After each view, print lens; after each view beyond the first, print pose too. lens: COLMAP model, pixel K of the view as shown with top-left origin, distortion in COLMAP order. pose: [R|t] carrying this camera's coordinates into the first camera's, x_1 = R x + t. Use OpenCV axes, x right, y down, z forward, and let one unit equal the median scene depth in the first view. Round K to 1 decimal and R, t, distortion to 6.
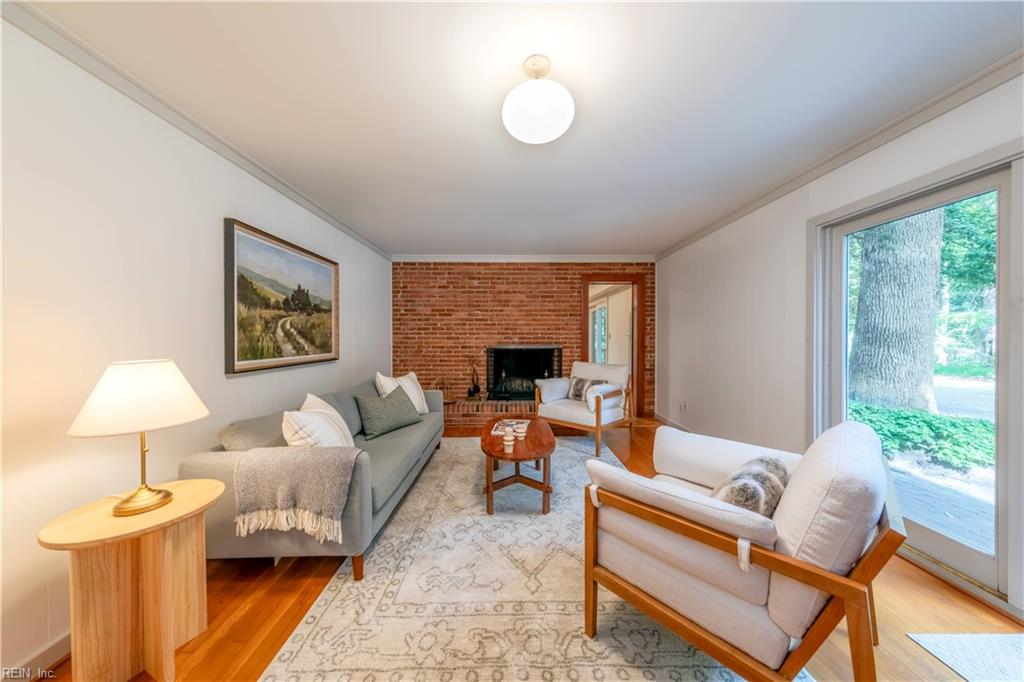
lens RADIAL K [[325.2, 0, 510.4], [0, 325.2, 338.5], [0, 0, 1]] dist [0.000942, -0.000051]
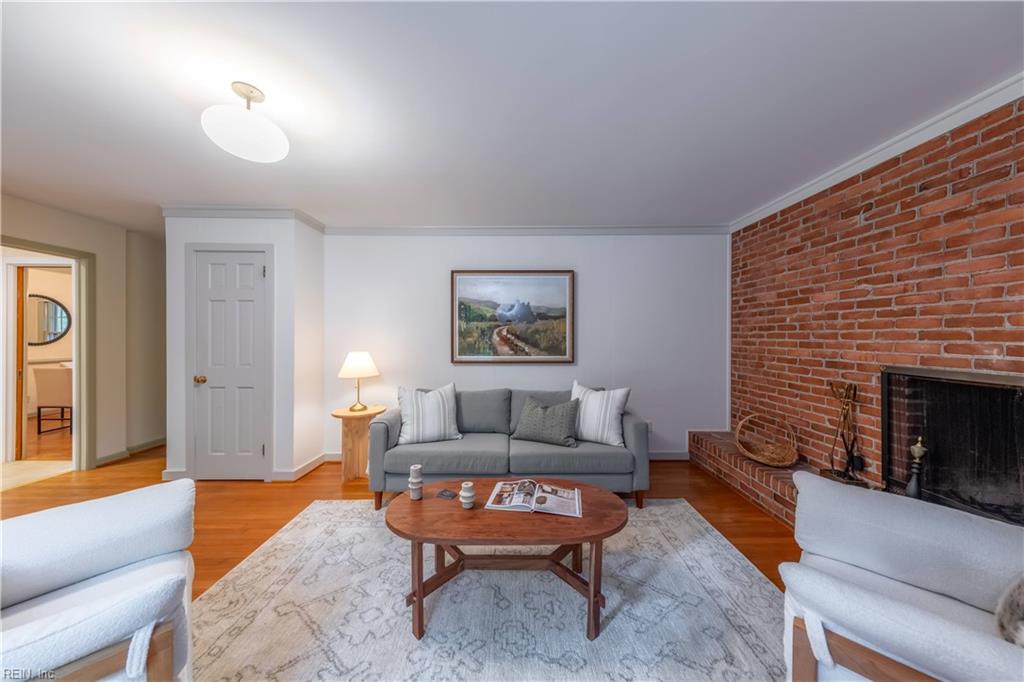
lens RADIAL K [[325.2, 0, 510.4], [0, 325.2, 338.5], [0, 0, 1]] dist [0.000942, -0.000051]
pose [[-0.006058, 0.005198, -0.999968, 0.336966], [-0.005851, 0.999969, 0.005233, -0.011286], [0.999965, 0.005882, -0.006027, 0.531997]]
